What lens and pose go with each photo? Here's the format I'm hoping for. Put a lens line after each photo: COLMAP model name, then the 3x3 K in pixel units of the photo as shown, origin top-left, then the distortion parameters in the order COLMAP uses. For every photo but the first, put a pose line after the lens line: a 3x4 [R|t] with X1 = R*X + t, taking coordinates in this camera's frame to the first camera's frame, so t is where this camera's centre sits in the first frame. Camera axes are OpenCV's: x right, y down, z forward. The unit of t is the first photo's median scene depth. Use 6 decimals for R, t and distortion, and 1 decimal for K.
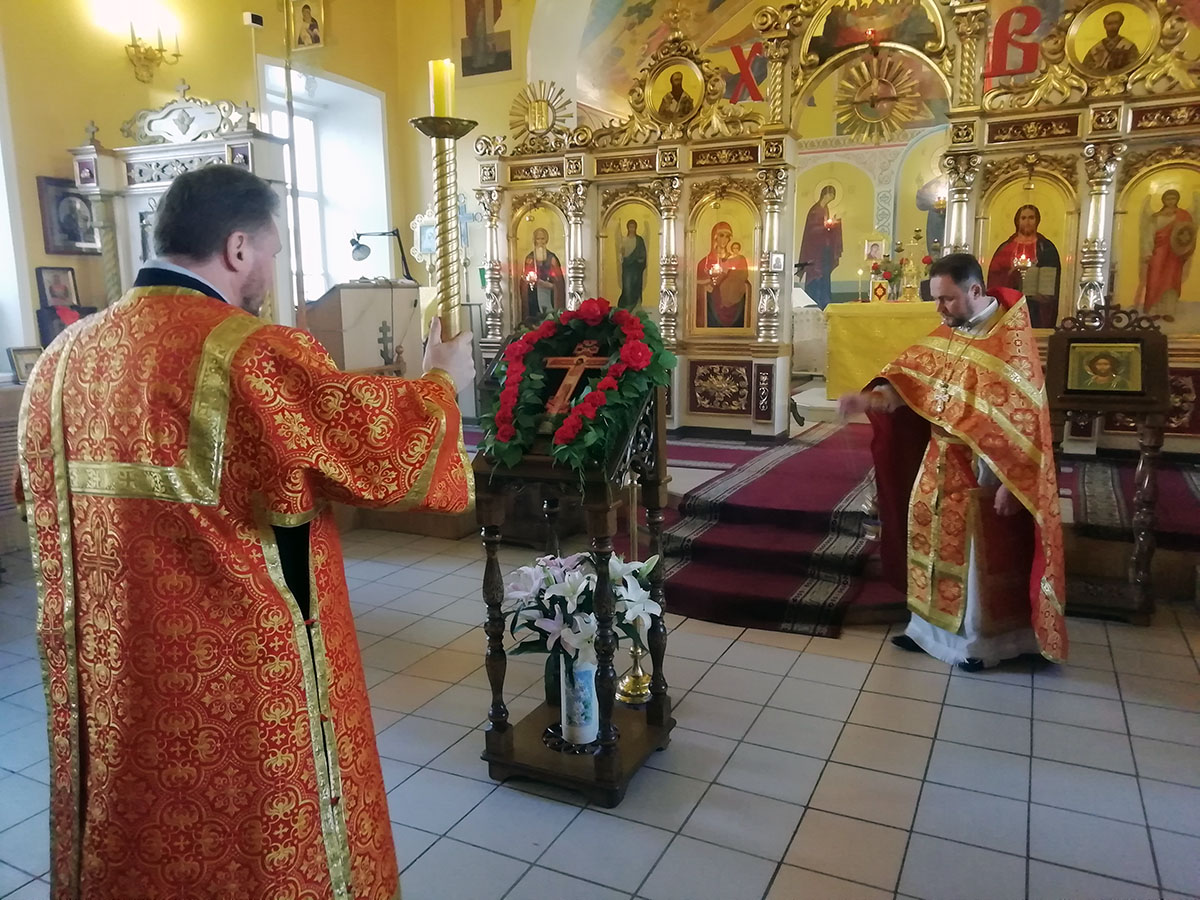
lens RADIAL K [[883.5, 0, 594.2], [0, 883.5, 435.7], [0, 0, 1]] dist [0.038448, -0.019623]
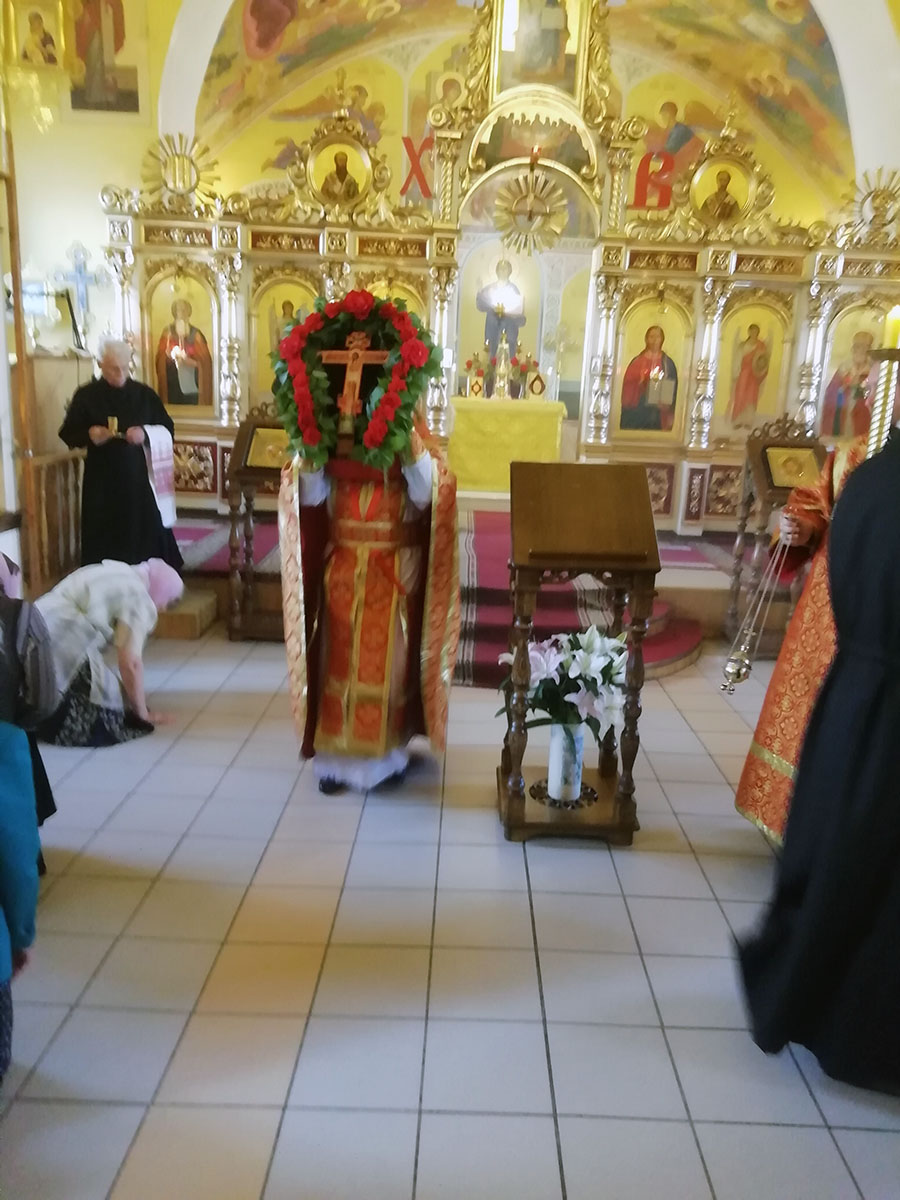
lens RADIAL K [[883.5, 0, 453.9], [0, 883.5, 598.9], [0, 0, 1]] dist [0.038448, -0.019623]
pose [[0.899472, -0.050808, 0.434014, -0.265230], [0.011360, 0.995601, 0.093006, -0.008071], [-0.436830, -0.078726, 0.896092, 0.025495]]
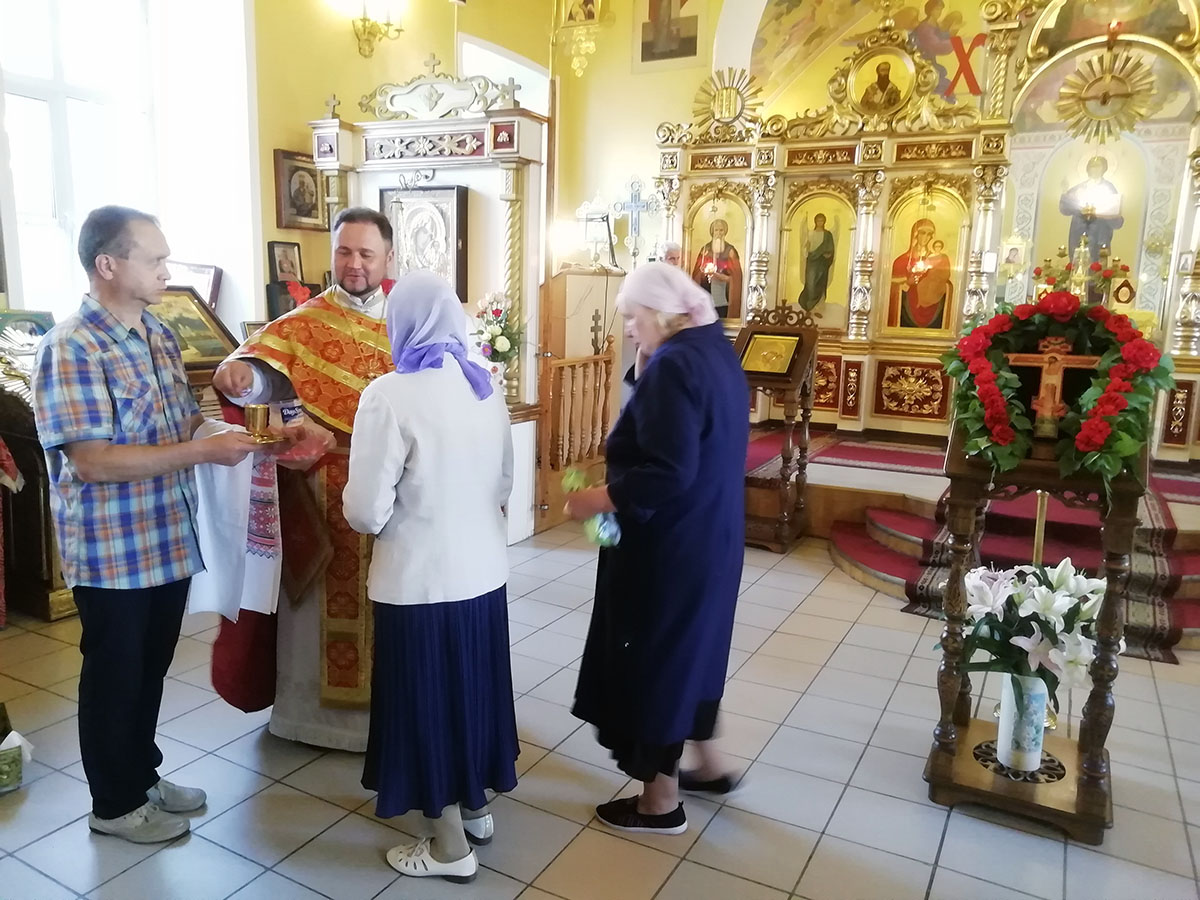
lens RADIAL K [[883.5, 0, 602.9], [0, 883.5, 436.5], [0, 0, 1]] dist [0.038448, -0.019623]
pose [[0.998989, 0.040479, -0.019575, -0.189858], [-0.040346, 0.999160, 0.007117, 0.003443], [0.019847, -0.006320, 0.999783, 0.023586]]
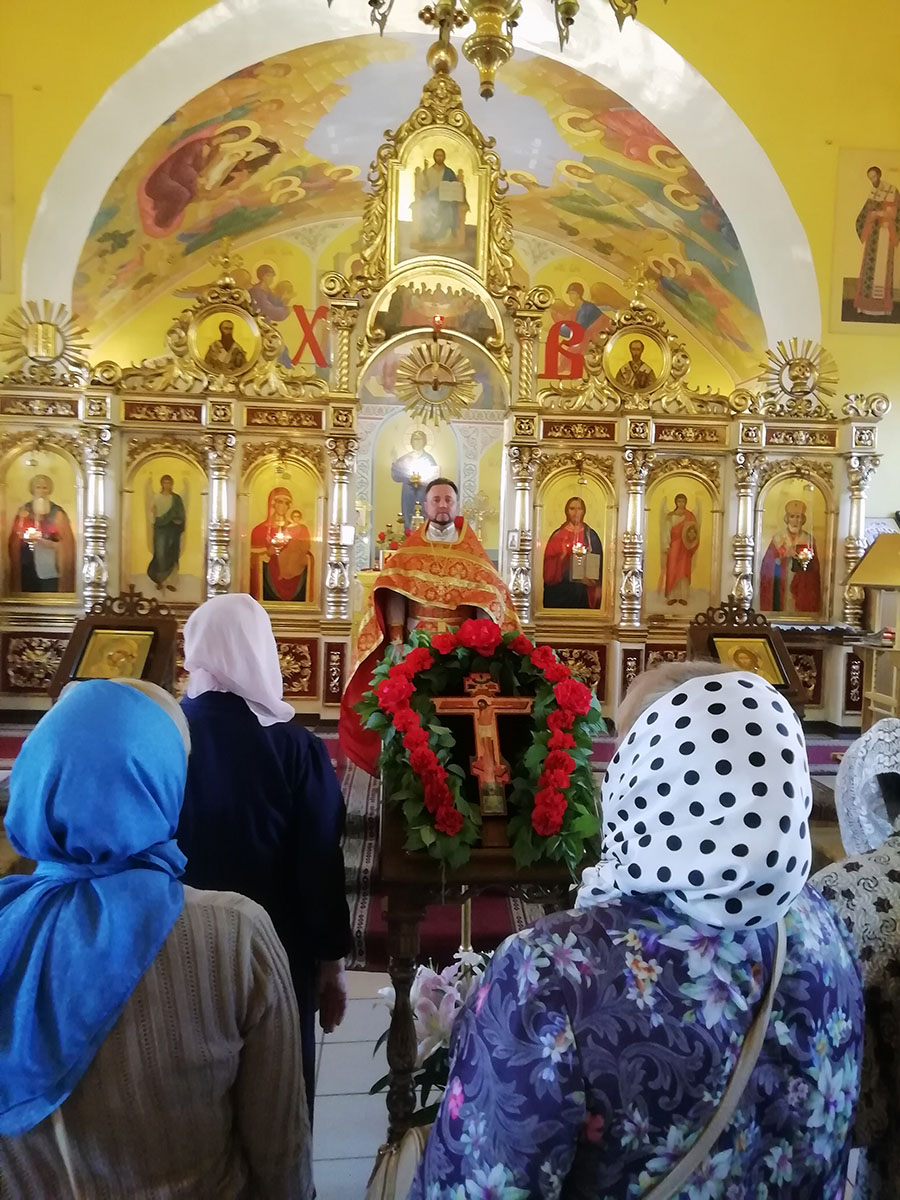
lens RADIAL K [[883.5, 0, 460.3], [0, 883.5, 601.9], [0, 0, 1]] dist [0.038448, -0.019623]
pose [[0.860395, 0.005532, 0.509598, -0.172446], [0.040837, 0.995977, -0.079759, -0.045712], [-0.507989, 0.089435, 0.856708, 0.141983]]
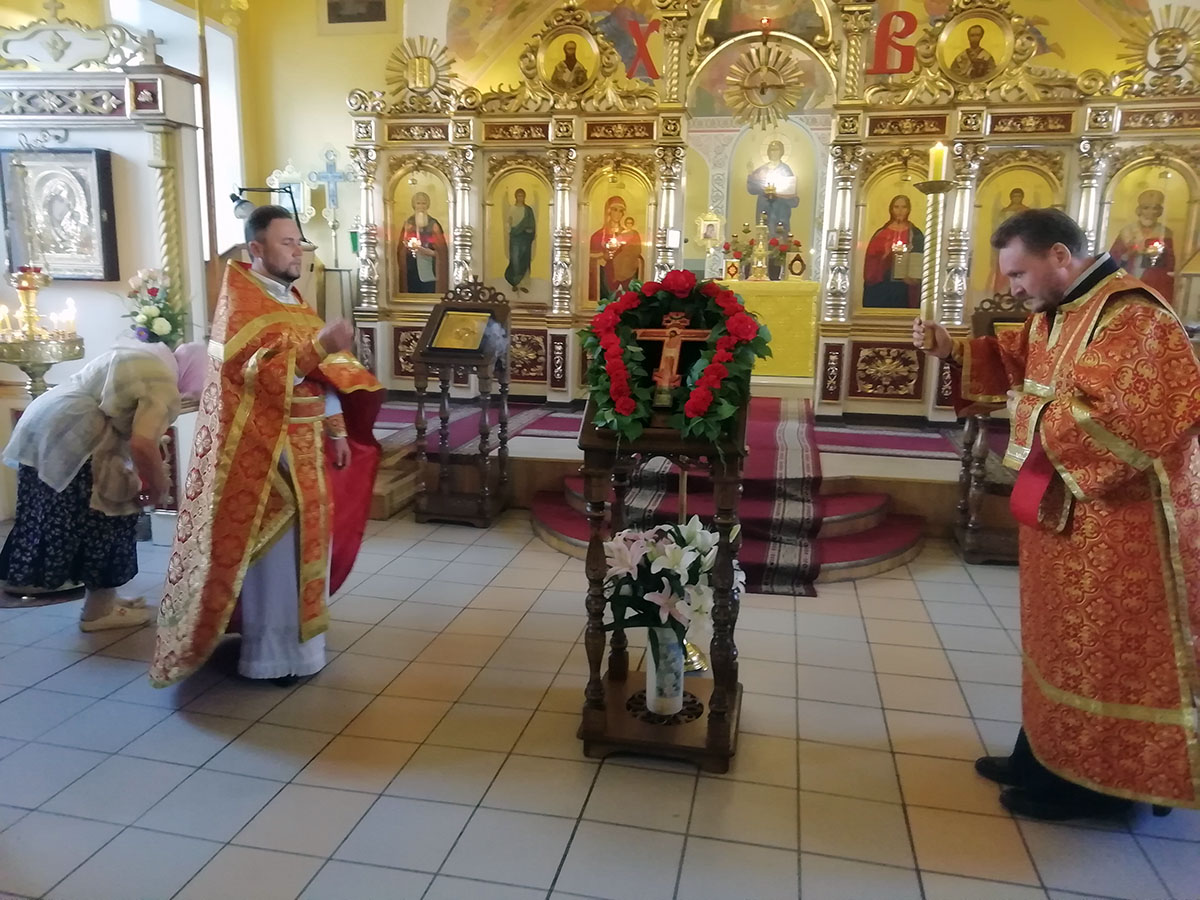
lens RADIAL K [[883.5, 0, 593.9], [0, 883.5, 434.5], [0, 0, 1]] dist [0.038448, -0.019623]
pose [[0.968909, -0.016149, 0.246890, -0.142934], [0.008917, 0.999499, 0.030382, -0.000681], [-0.247257, -0.027236, 0.968567, 0.022596]]
